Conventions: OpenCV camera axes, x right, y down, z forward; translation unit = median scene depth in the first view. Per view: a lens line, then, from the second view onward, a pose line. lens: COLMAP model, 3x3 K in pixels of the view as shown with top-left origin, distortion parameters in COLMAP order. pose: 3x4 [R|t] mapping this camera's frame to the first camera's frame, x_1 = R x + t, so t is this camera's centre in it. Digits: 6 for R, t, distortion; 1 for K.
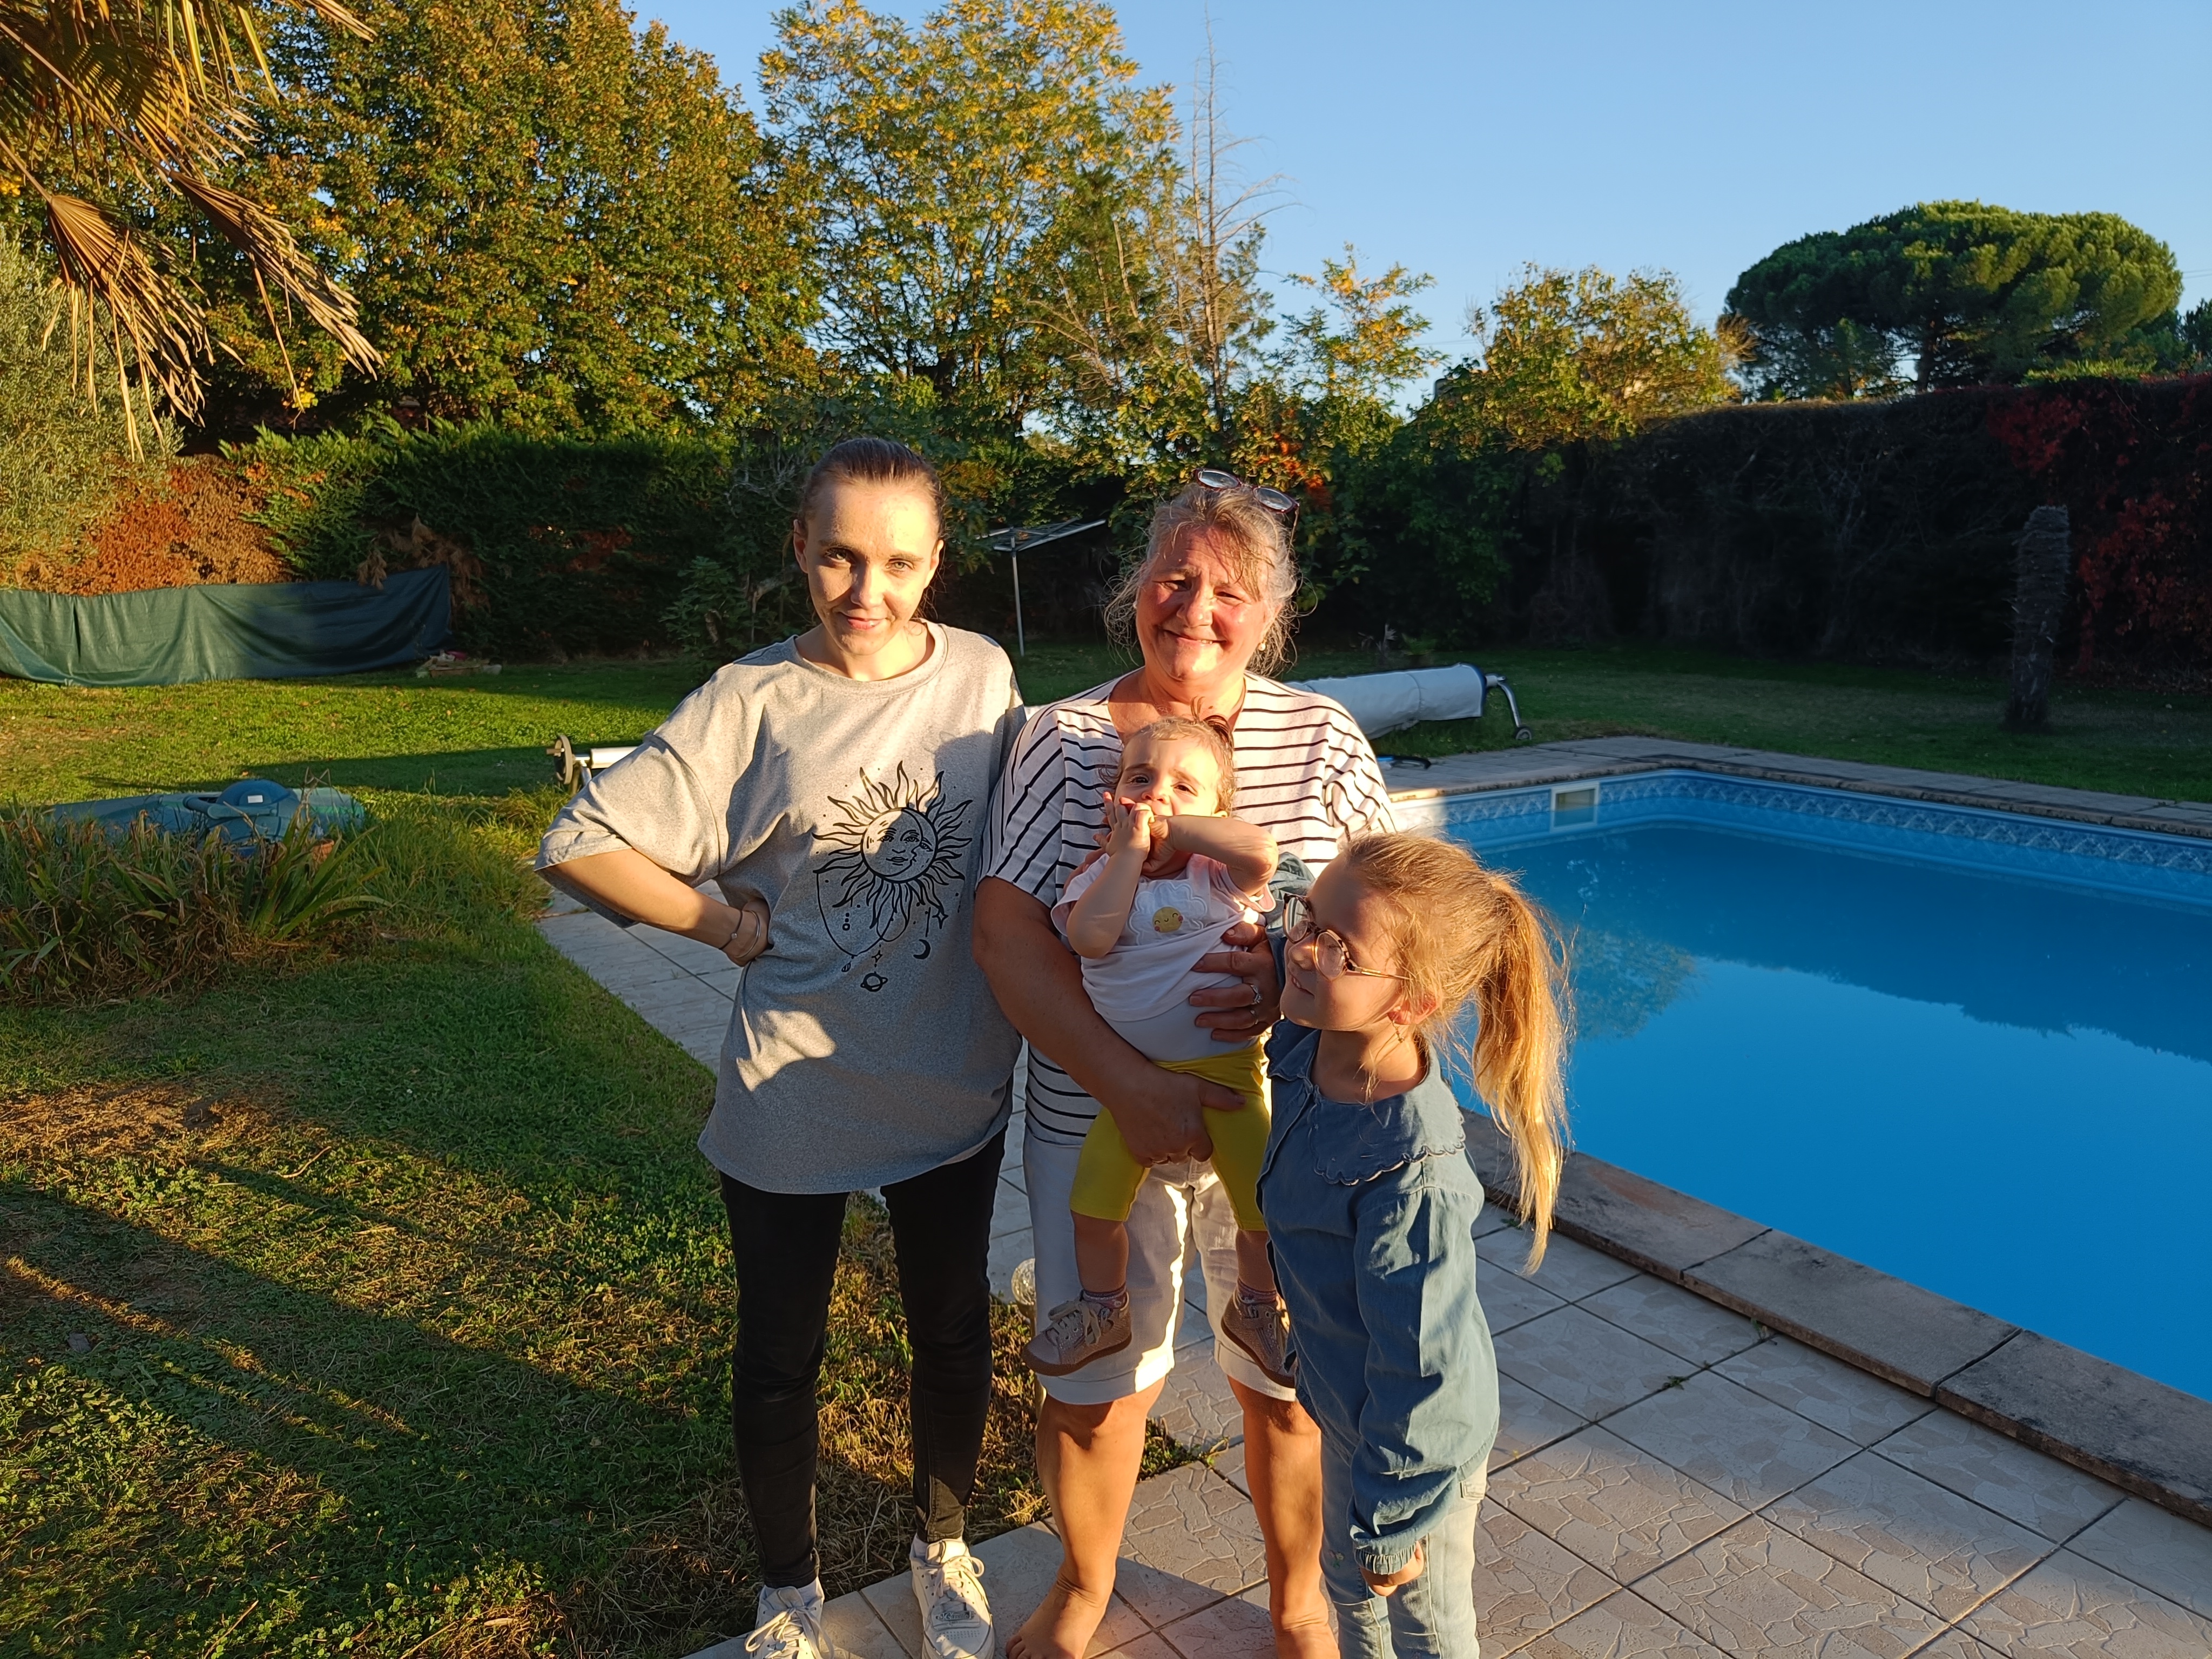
lens RADIAL K [[1546.1, 0, 1114.0], [0, 1546.1, 842.6], [0, 0, 1]] dist [-0.007517, 0.009052]
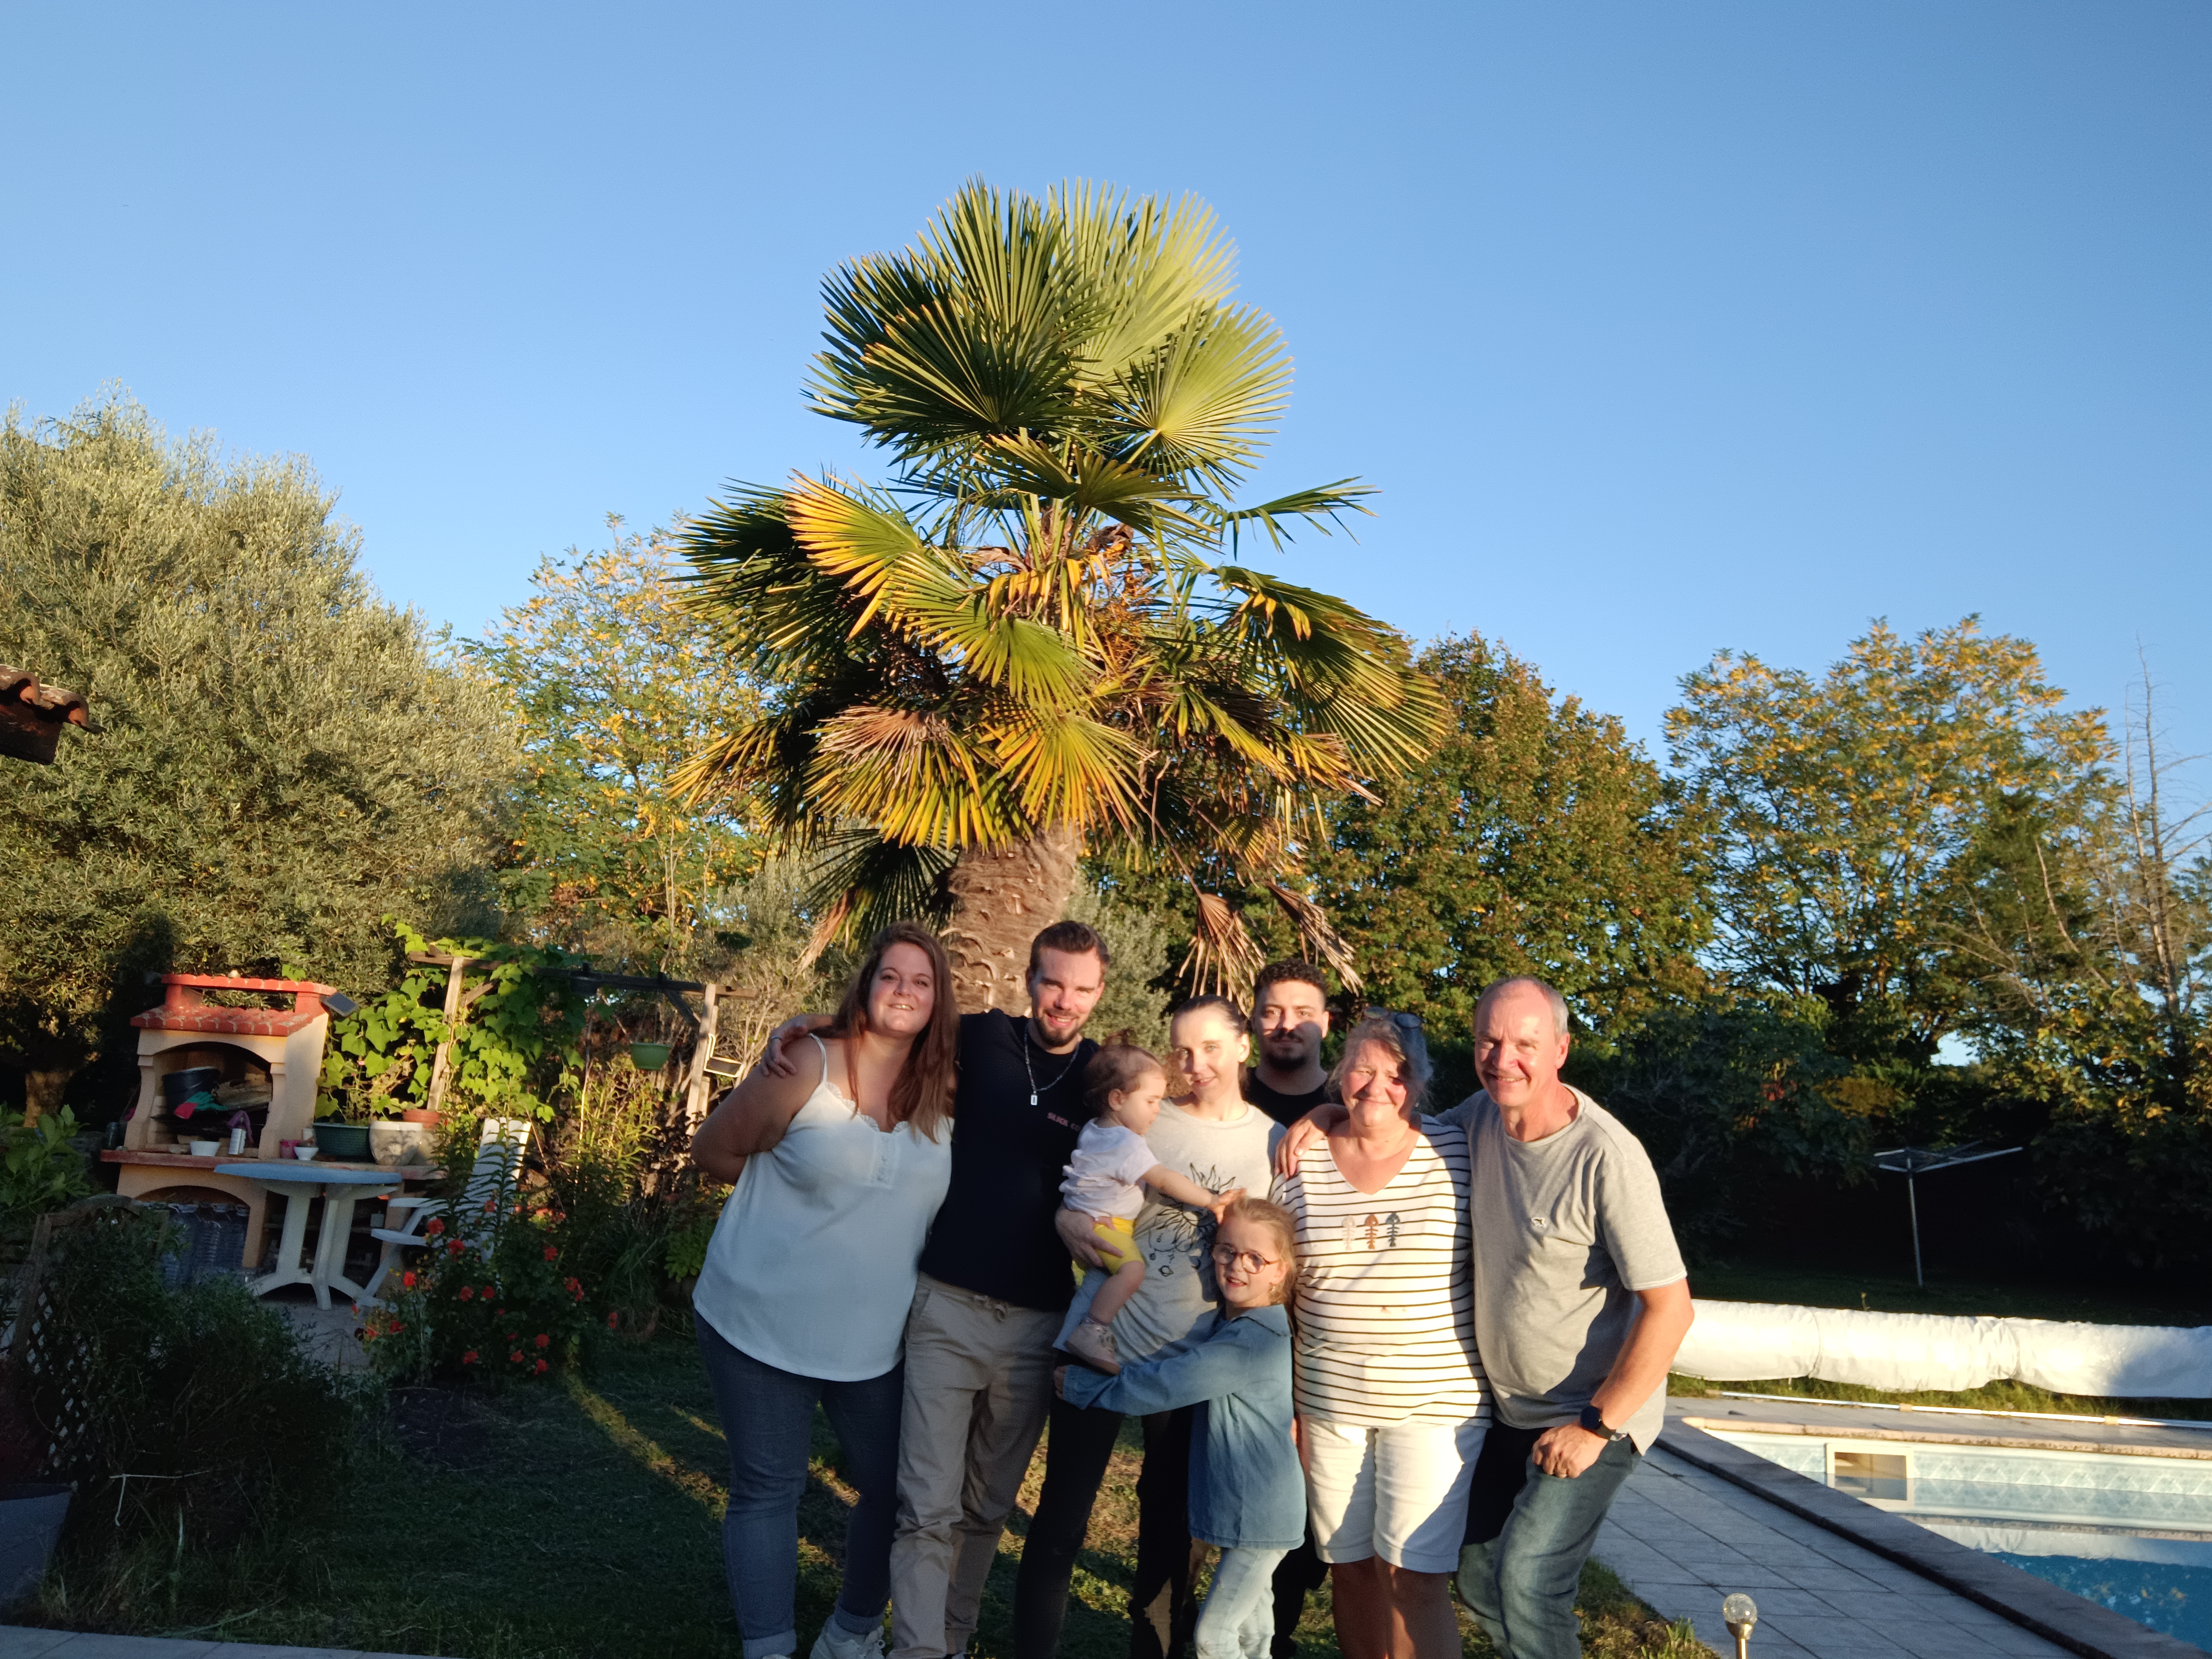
lens RADIAL K [[1618.1, 0, 1056.3], [0, 1618.1, 831.8], [0, 0, 1]] dist [-0.027367, -0.001641]
pose [[0.839071, -0.036339, -0.542807, 0.035053], [-0.172695, 0.928368, -0.329102, 0.029434], [0.515884, 0.369880, 0.772691, -0.103860]]
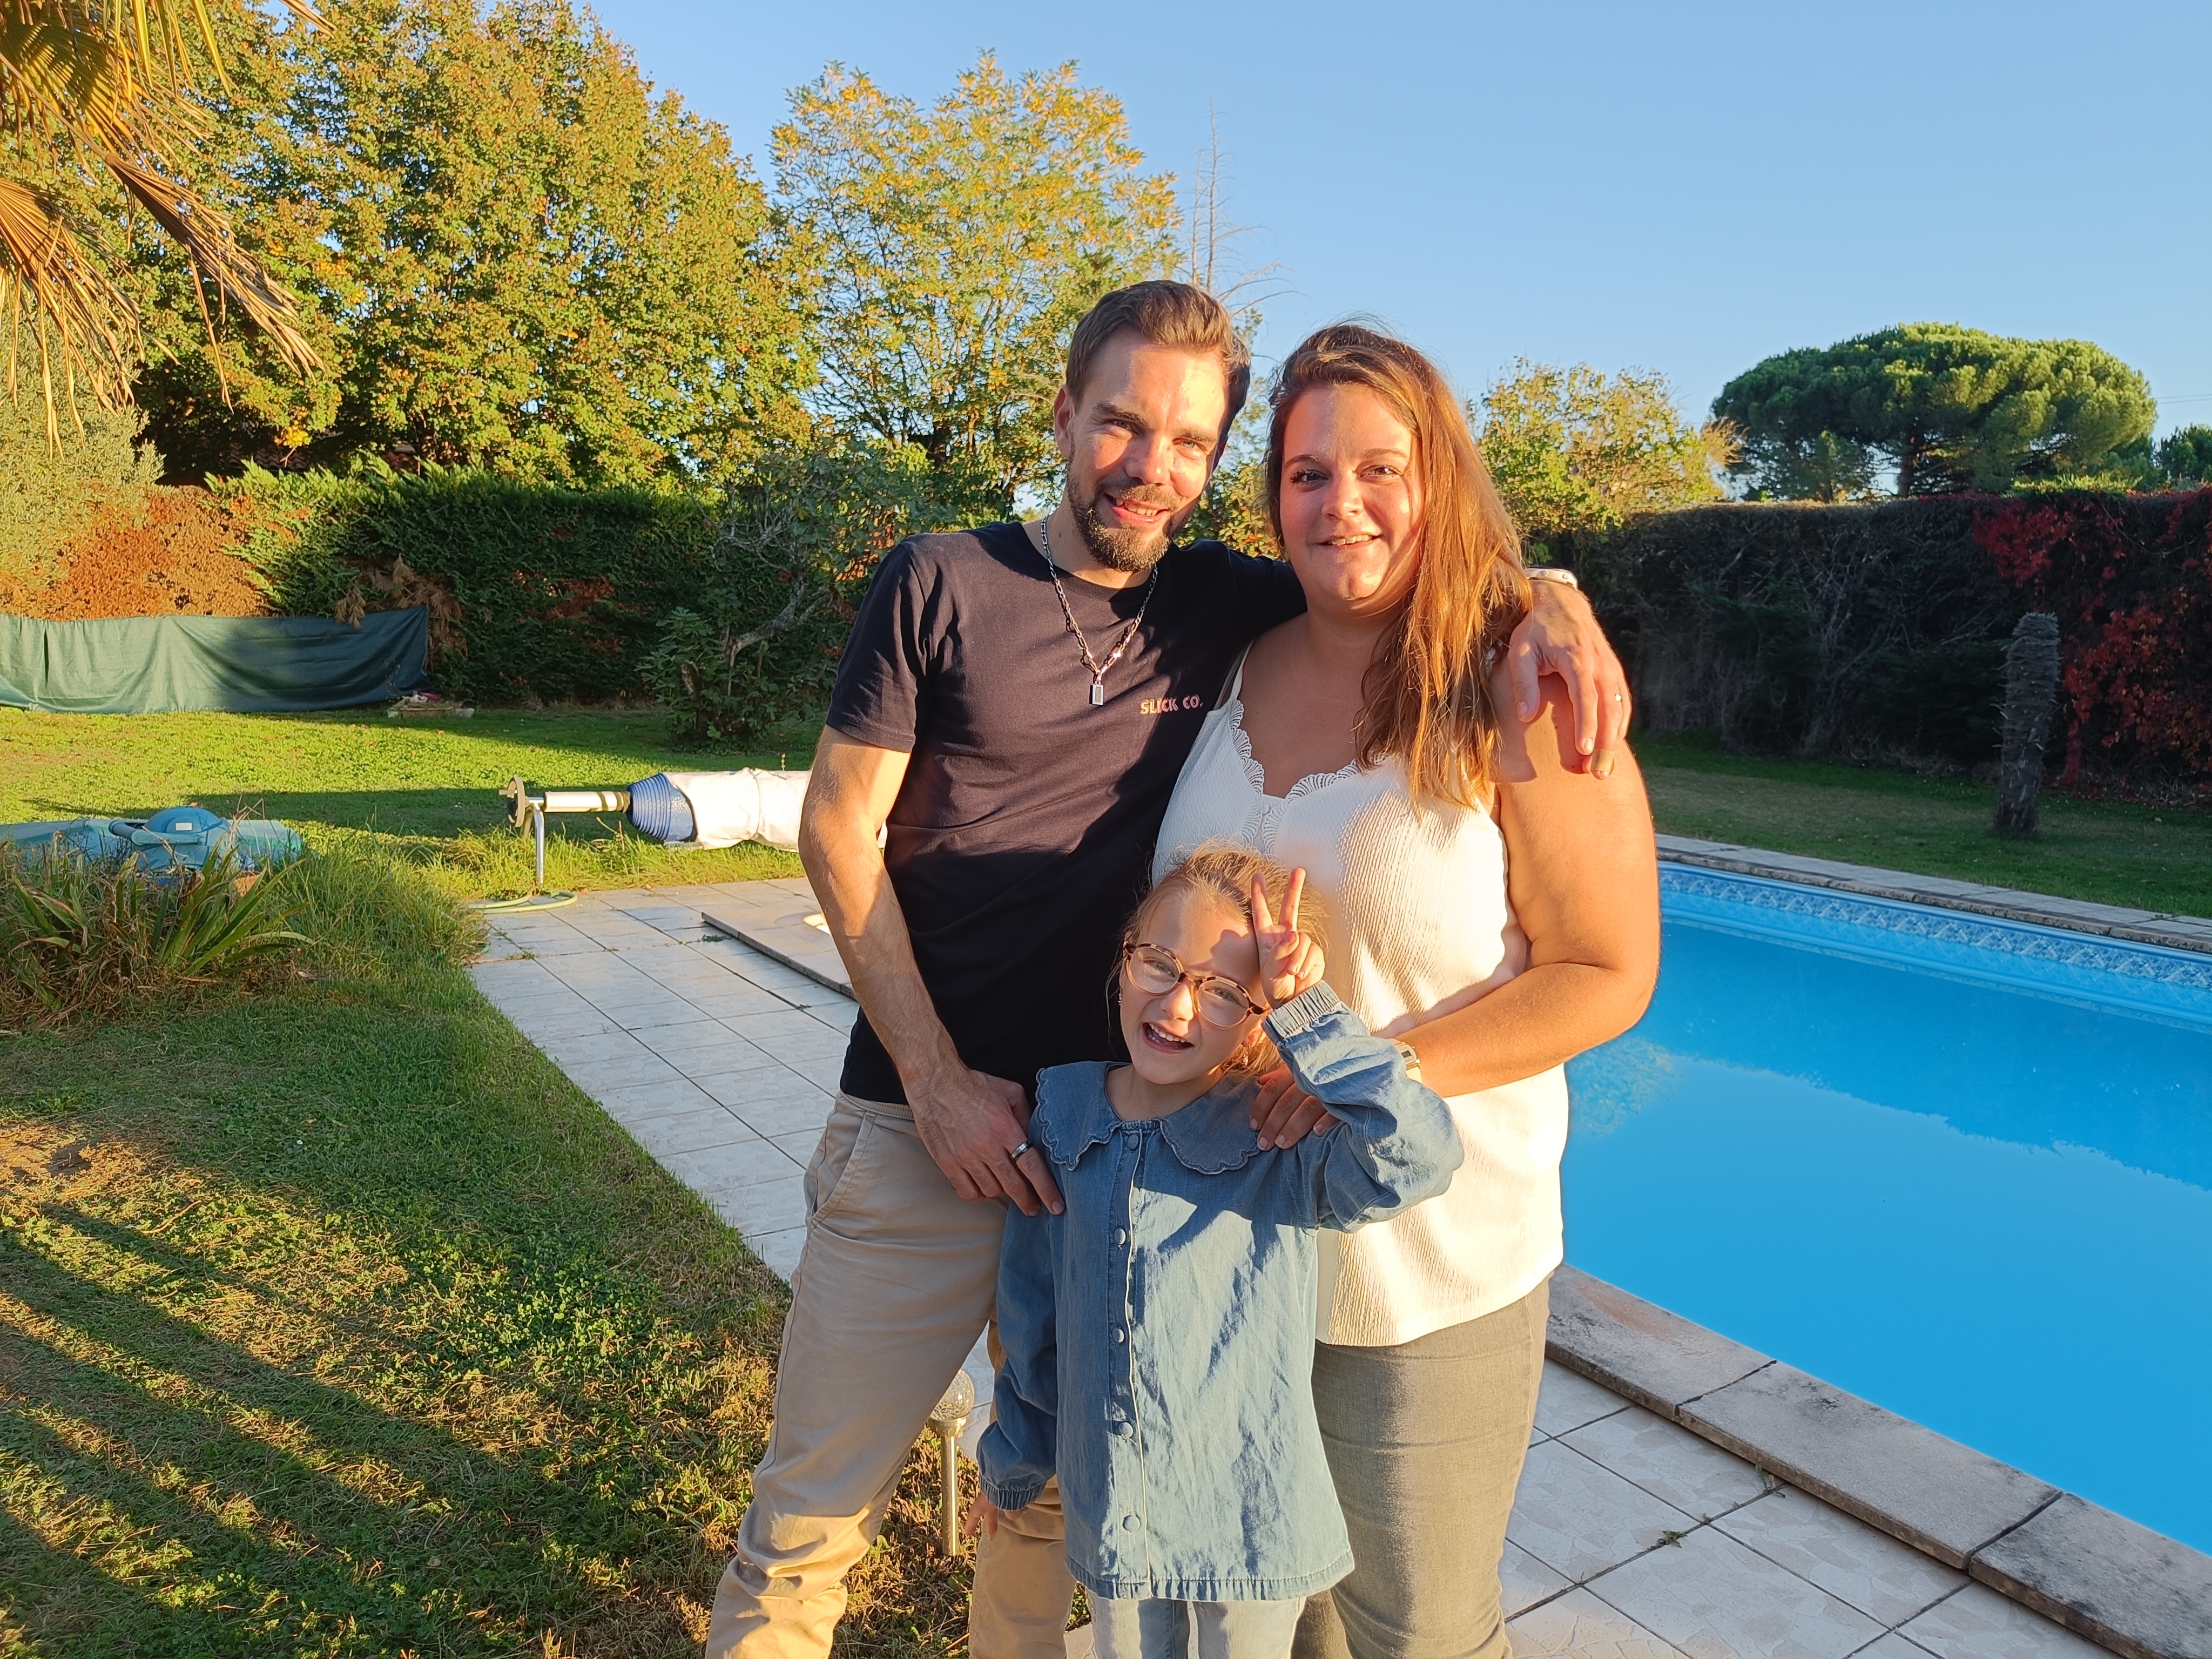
lens RADIAL K [[1544.7, 0, 1098.8], [0, 1544.7, 812.7], [0, 0, 1]] dist [-0.006620, 0.005056]
pose [[0.999122, 0.041788, 0.002860, 0.002506], [-0.041499, 0.996845, -0.067658, 0.001450], [-0.005678, 0.067480, 0.997704, 0.013795]]
